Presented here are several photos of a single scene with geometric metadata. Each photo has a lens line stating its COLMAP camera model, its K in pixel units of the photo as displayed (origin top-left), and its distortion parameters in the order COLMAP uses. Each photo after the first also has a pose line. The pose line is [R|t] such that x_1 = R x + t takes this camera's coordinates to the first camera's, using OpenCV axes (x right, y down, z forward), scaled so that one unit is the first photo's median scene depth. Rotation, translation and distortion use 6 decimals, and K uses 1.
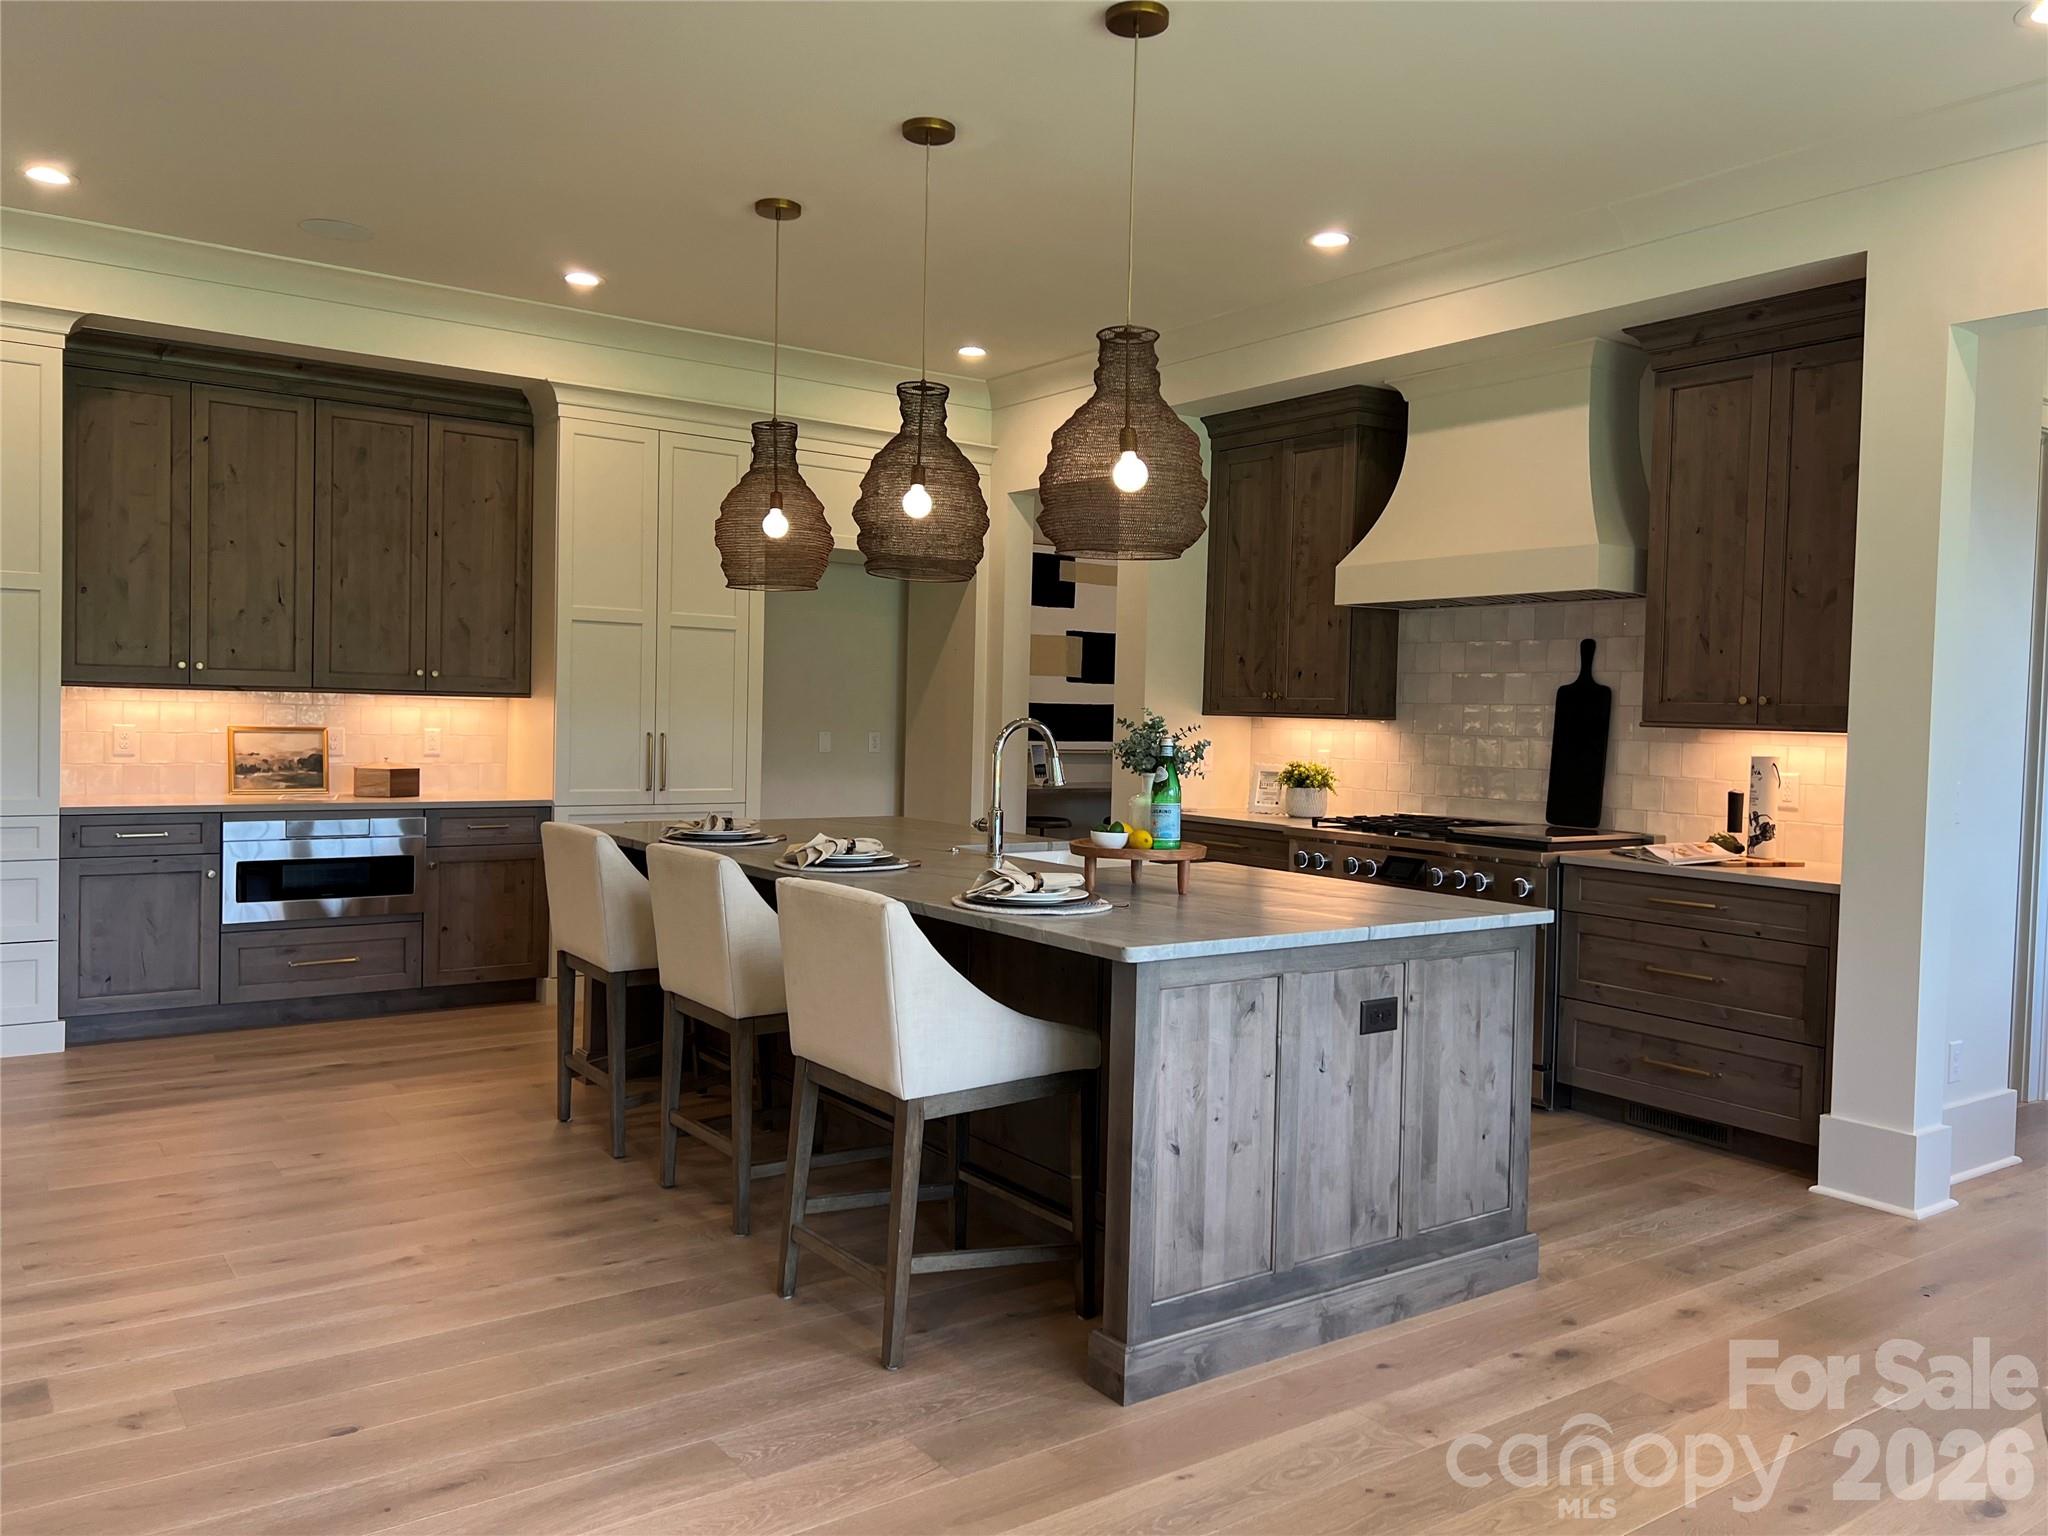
lens RADIAL K [[1540.9, 0, 1032.5], [0, 1540.9, 761.5], [0, 0, 1]] dist [0.070573, -0.074460]
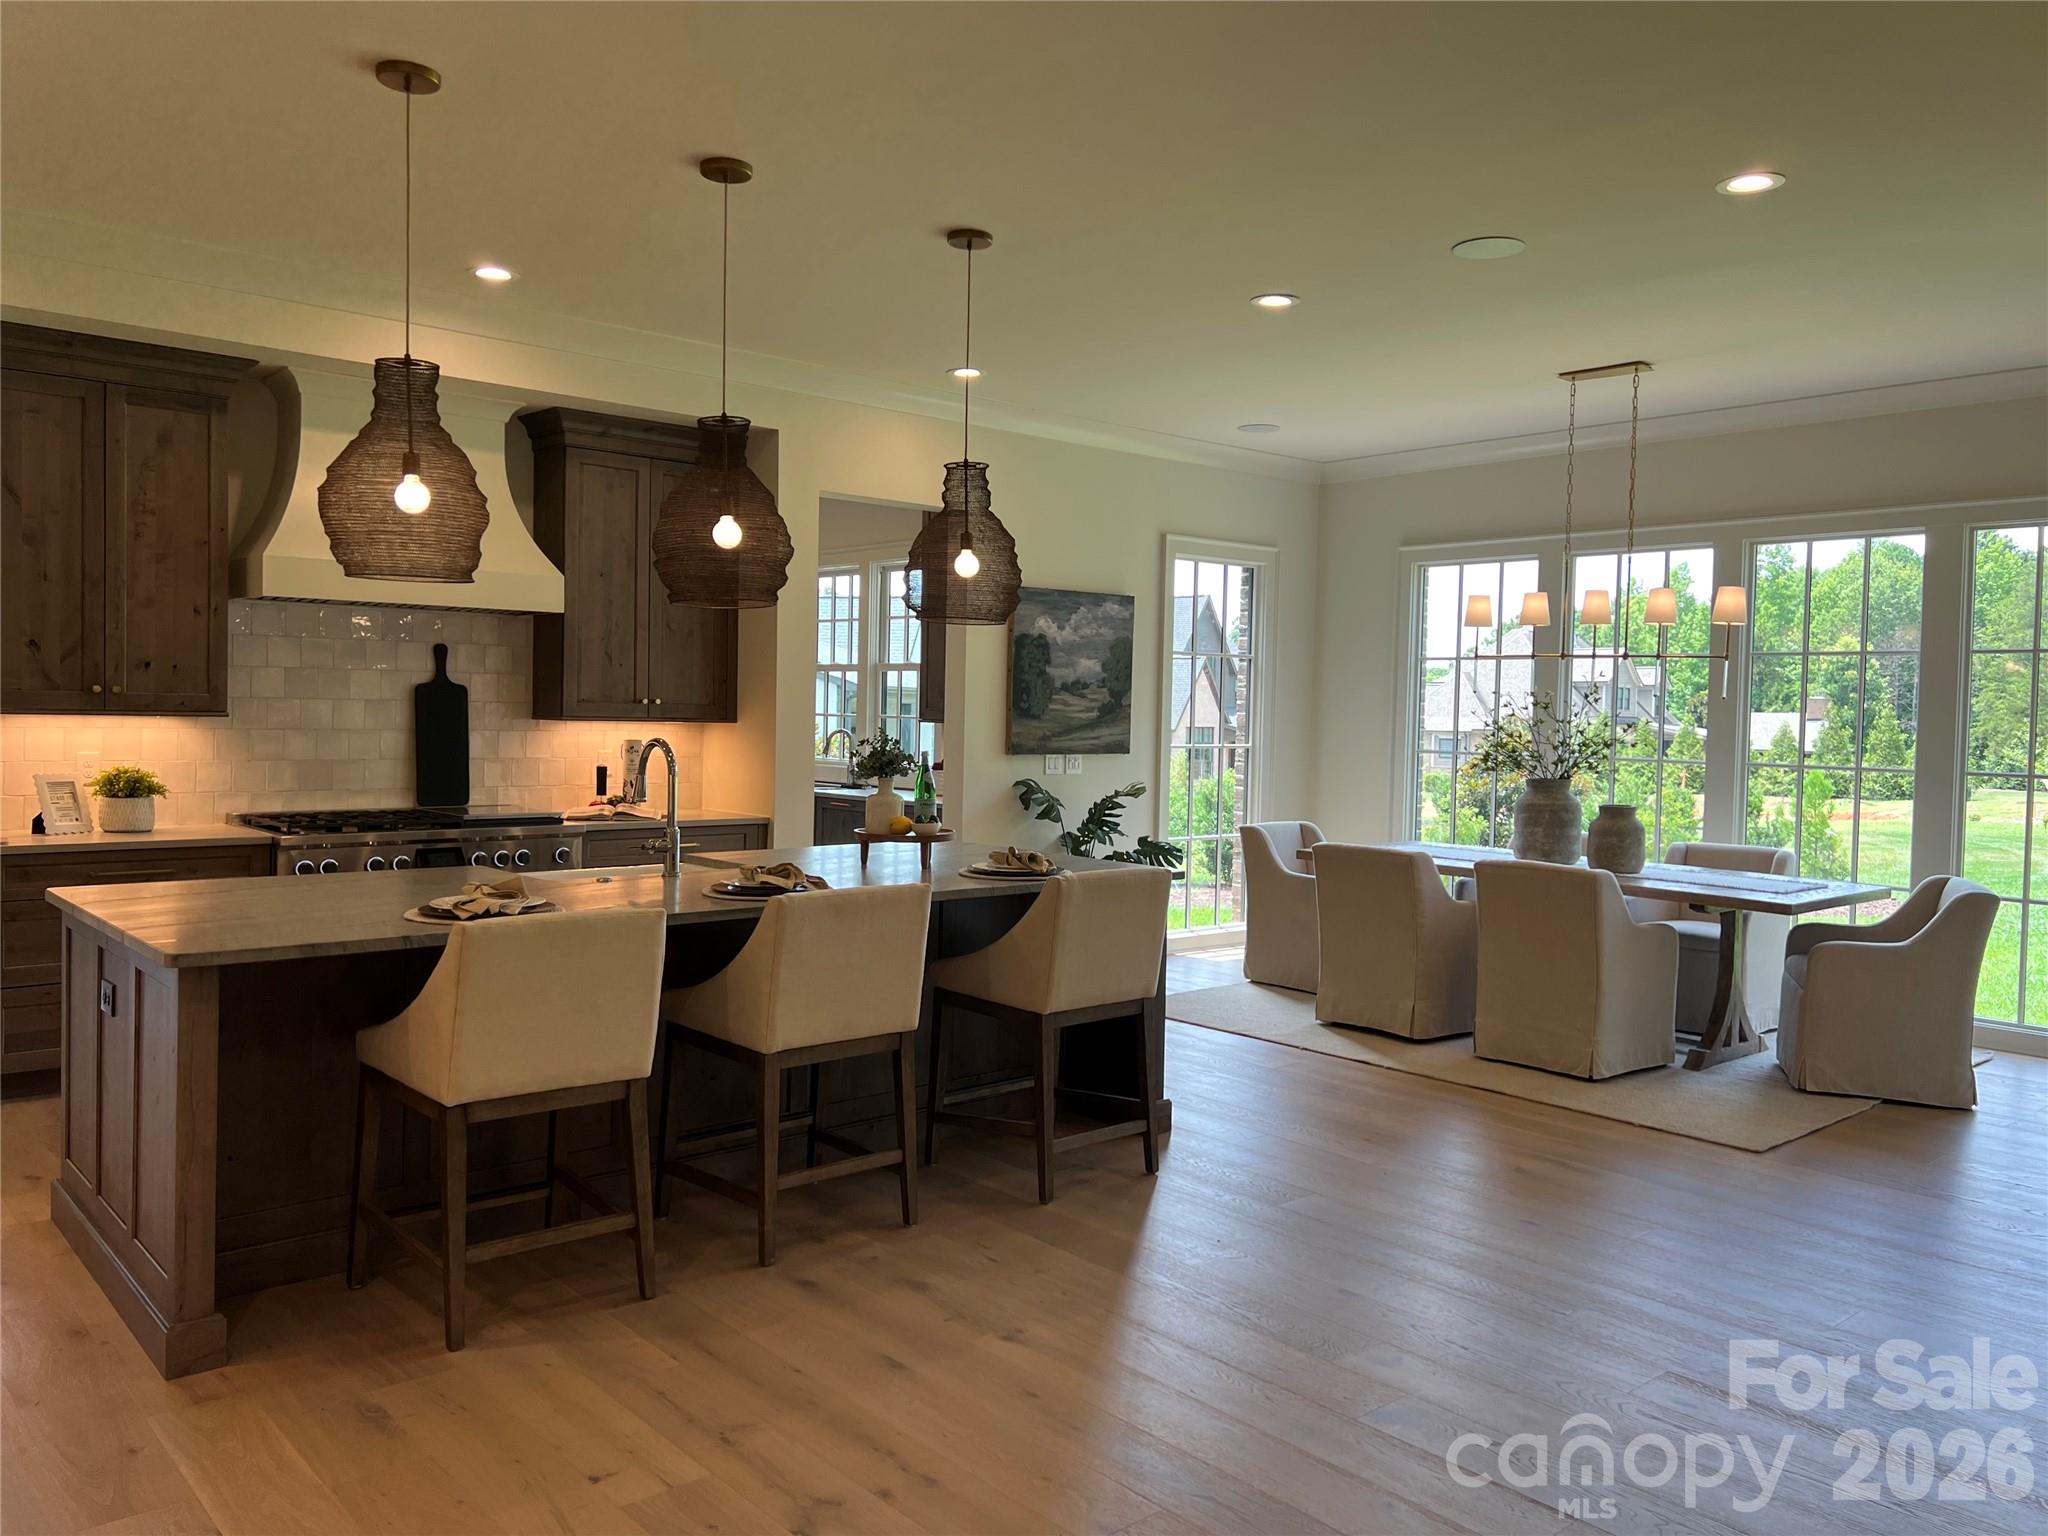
lens RADIAL K [[1540.9, 0, 1007.3], [0, 1540.9, 739.6], [0, 0, 1]] dist [0.070573, -0.074460]
pose [[-0.080219, -0.046028, 0.995714, -0.933920], [0.012165, 0.998814, 0.047152, -0.063763], [-0.996703, 0.015895, -0.079564, 0.752289]]
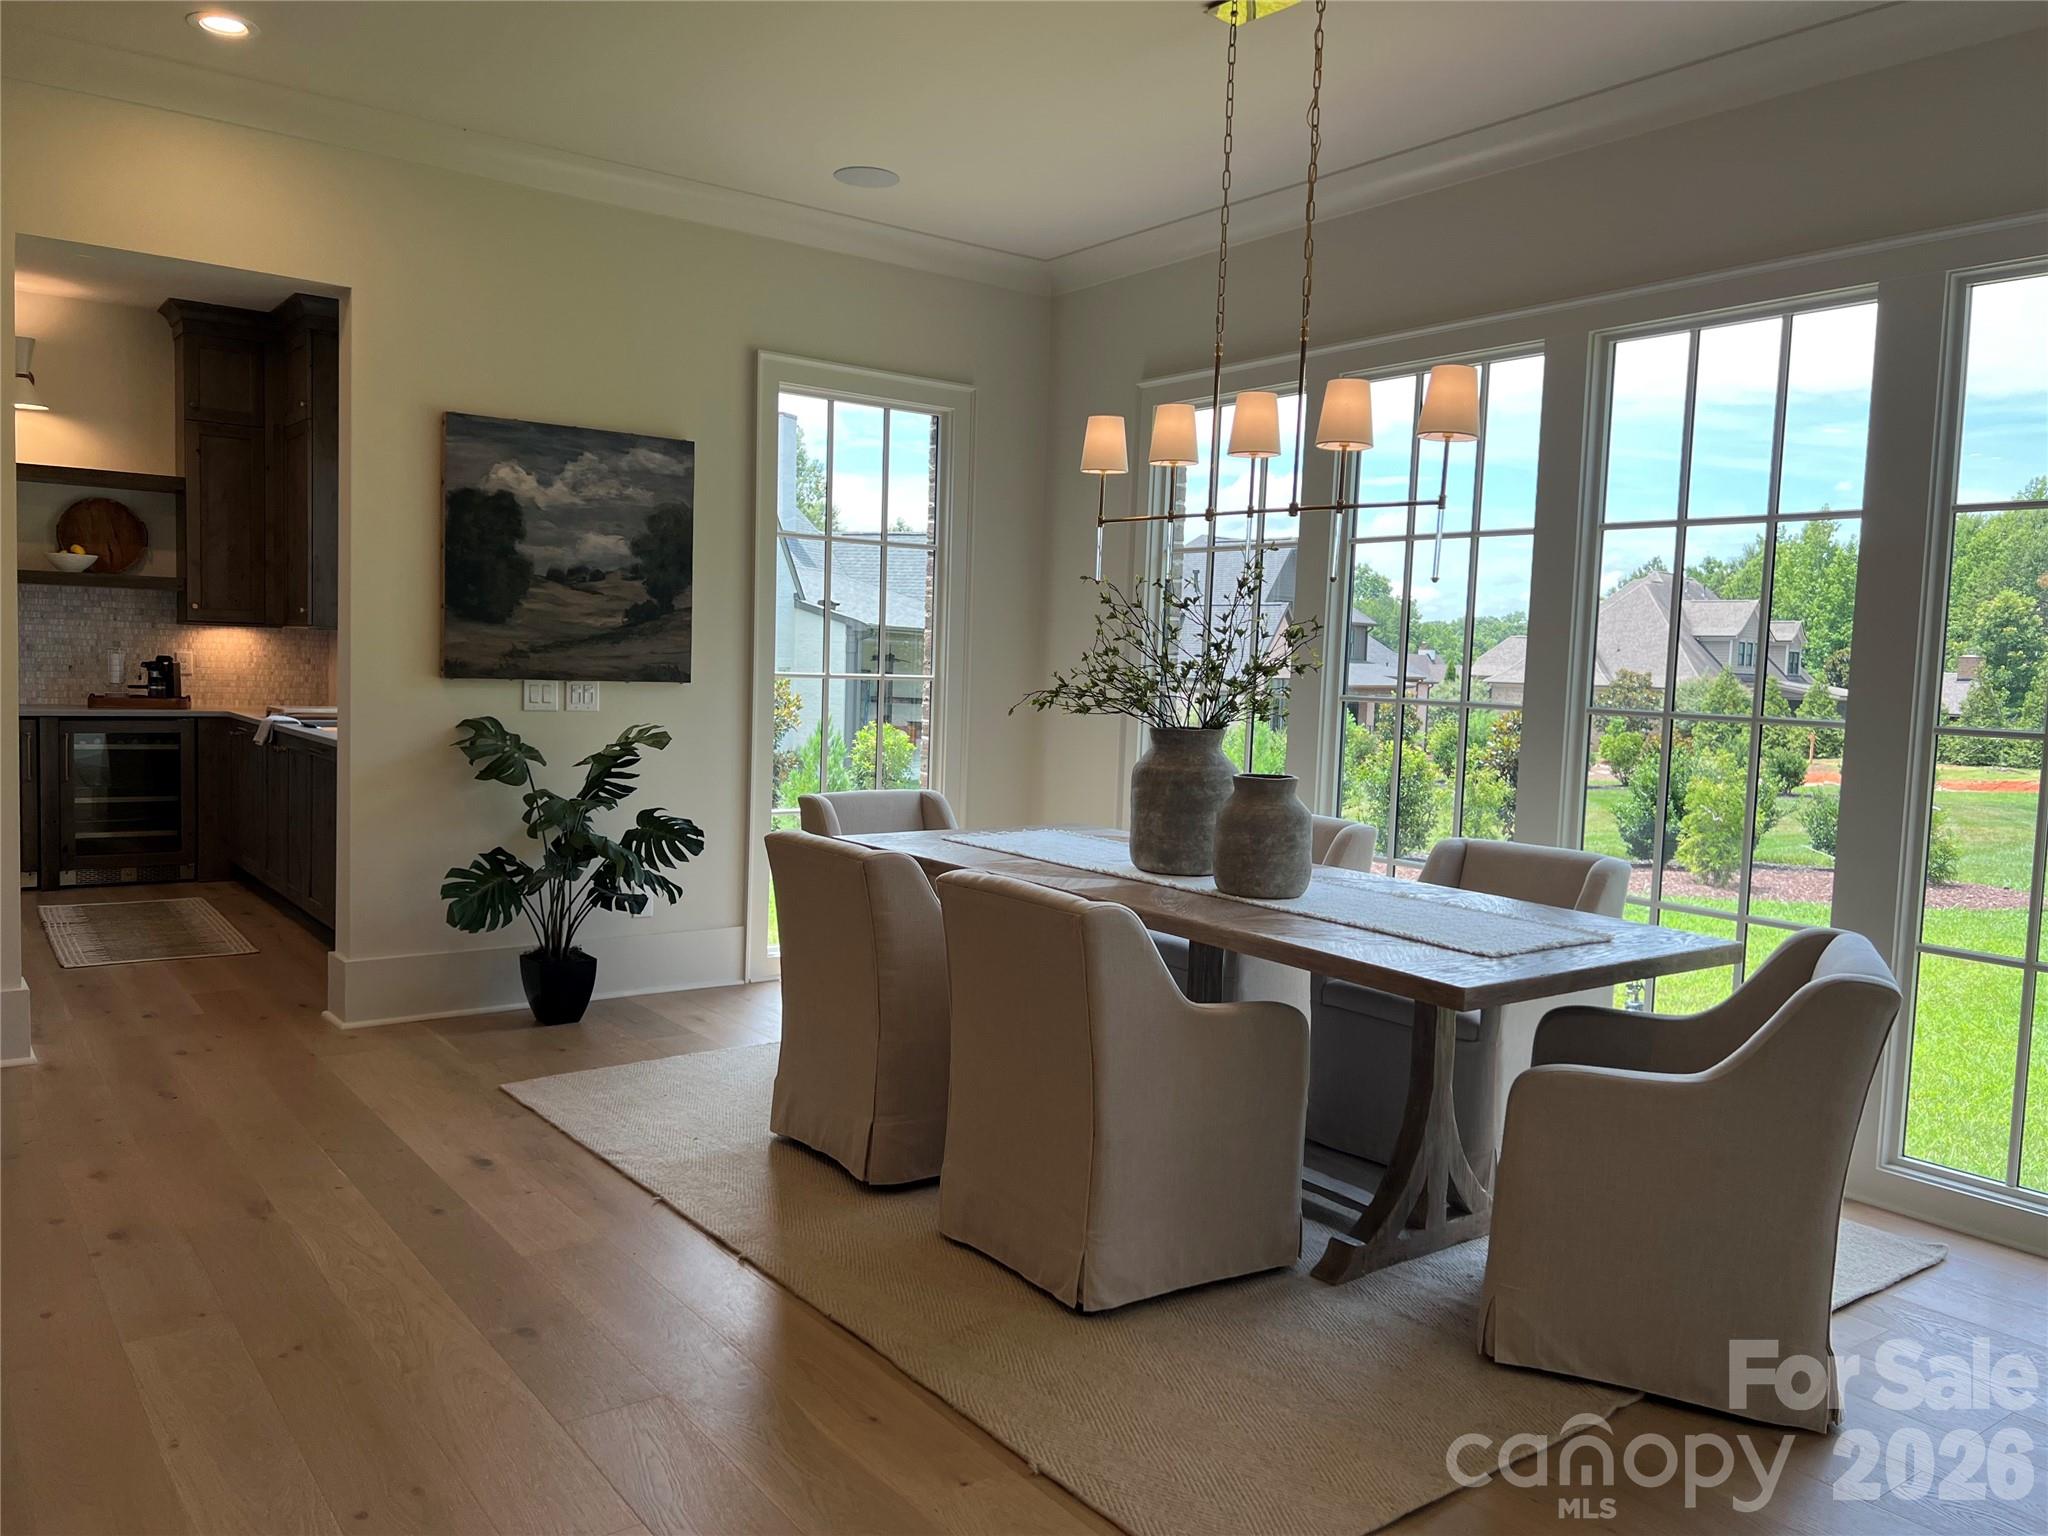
lens RADIAL K [[1540.9, 0, 1023.9], [0, 1540.9, 748.4], [0, 0, 1]] dist [0.070573, -0.074460]
pose [[-0.006701, -0.084253, 0.996422, -0.602506], [-0.000711, 0.996444, 0.084250, -0.033487], [-0.999977, -0.000143, -0.006737, 0.446792]]
